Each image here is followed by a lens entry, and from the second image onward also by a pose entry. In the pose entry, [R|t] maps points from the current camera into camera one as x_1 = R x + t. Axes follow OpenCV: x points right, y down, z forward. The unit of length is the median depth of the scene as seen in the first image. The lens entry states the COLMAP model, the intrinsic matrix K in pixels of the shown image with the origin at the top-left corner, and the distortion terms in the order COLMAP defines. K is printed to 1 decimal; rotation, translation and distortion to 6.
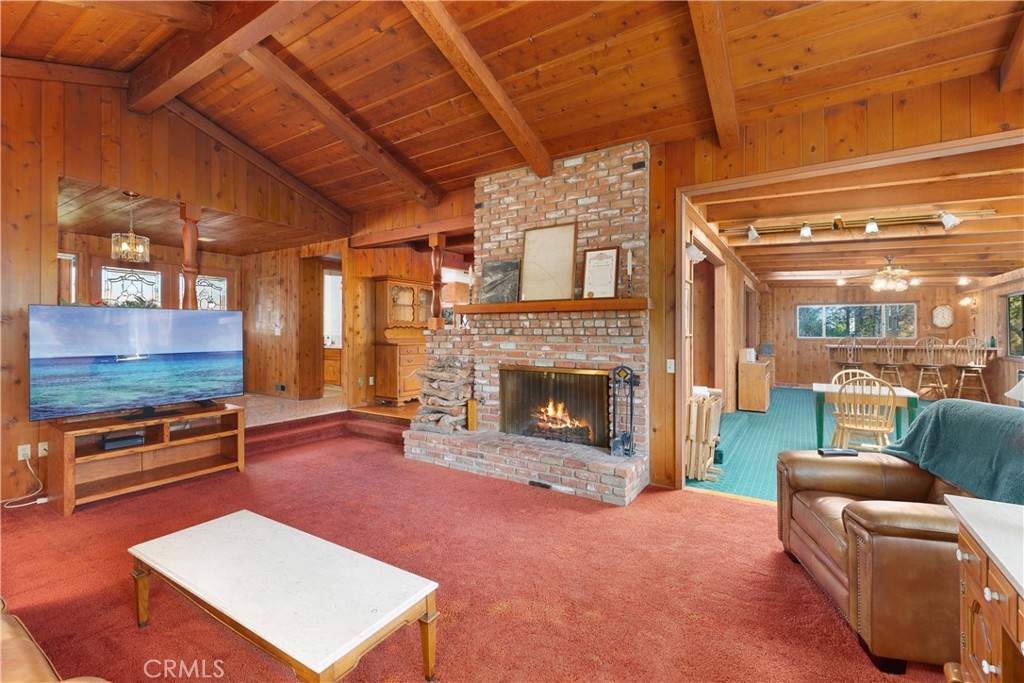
lens RADIAL K [[447.4, 0, 511.5], [0, 447.4, 331.8], [0, 0, 1]] dist [0.003942, 0.000374]
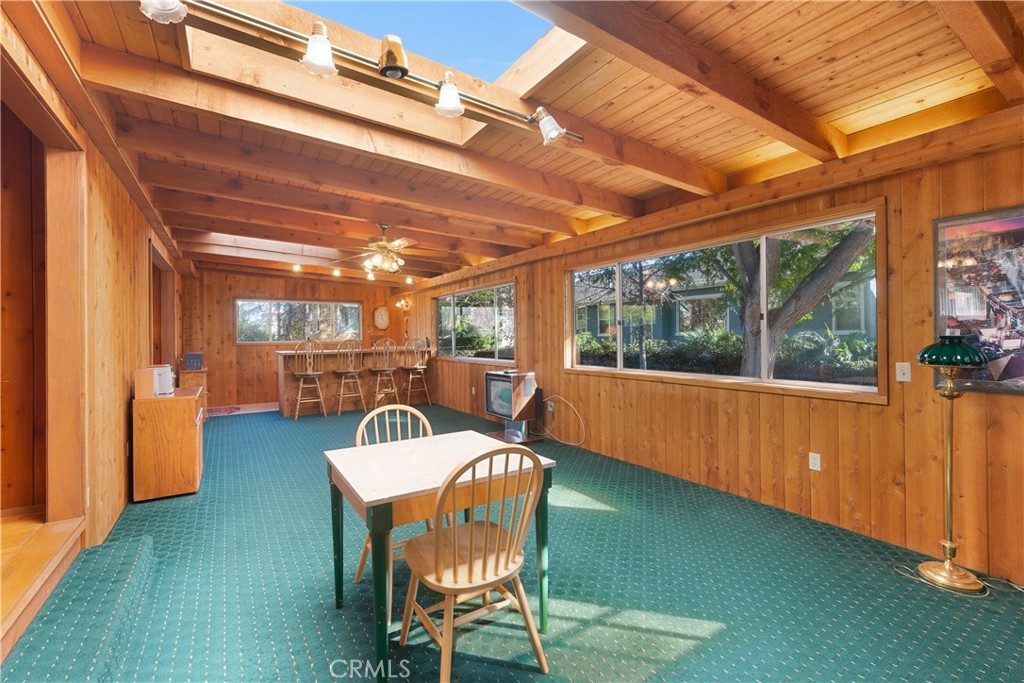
lens RADIAL K [[447.4, 0, 510.4], [0, 447.4, 333.7], [0, 0, 1]] dist [0.003942, 0.000374]
pose [[0.416682, -0.004068, 0.909043, 0.198757], [0.009977, 0.999950, -0.000099, 0.003932], [-0.908998, 0.009111, 0.416702, 0.362234]]
